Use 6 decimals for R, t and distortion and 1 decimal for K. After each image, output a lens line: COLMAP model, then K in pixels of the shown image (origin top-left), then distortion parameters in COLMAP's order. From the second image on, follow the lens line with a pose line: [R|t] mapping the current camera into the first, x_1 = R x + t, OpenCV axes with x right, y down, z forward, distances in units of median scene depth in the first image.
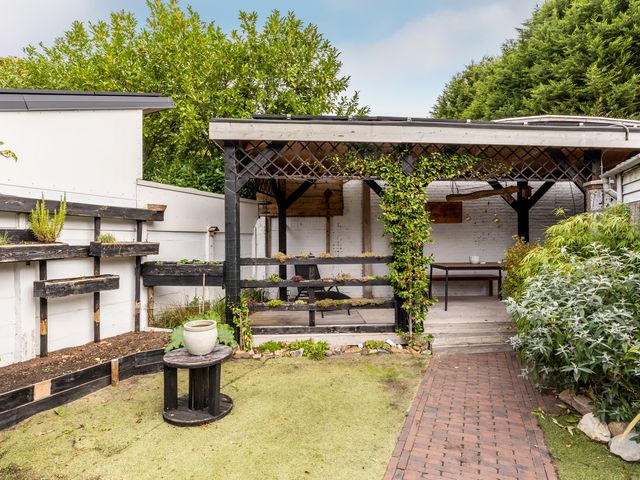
lens RADIAL K [[358.9, 0, 318.8], [0, 358.9, 244.5], [0, 0, 1]] dist [-0.005798, -0.000614]
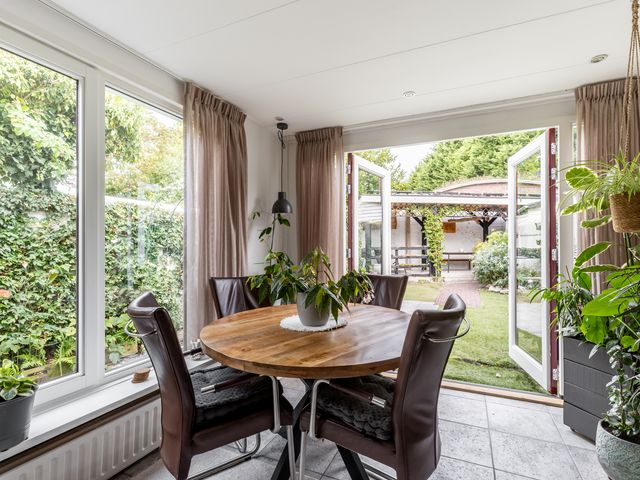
lens RADIAL K [[319.0, 0, 320.0], [0, 319.0, 240.0], [0, 0, 1]] dist [0.000804, 0.000067]
pose [[0.999839, 0.007434, -0.016308, -0.359190], [-0.007901, 0.999555, -0.028767, 0.038840], [0.016087, 0.028891, 0.999453, -0.865029]]
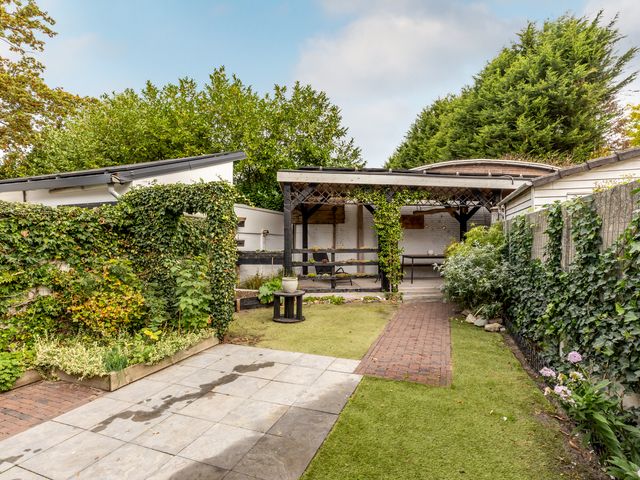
lens RADIAL K [[316.7, 0, 301.4], [0, 316.7, 240.6], [0, 0, 1]] dist [-0.000443, 0.000030]
pose [[0.999885, 0.009197, -0.012088, -0.110392], [-0.009360, 0.999865, -0.013482, 0.012541], [0.011962, 0.013594, 0.999836, -0.378061]]
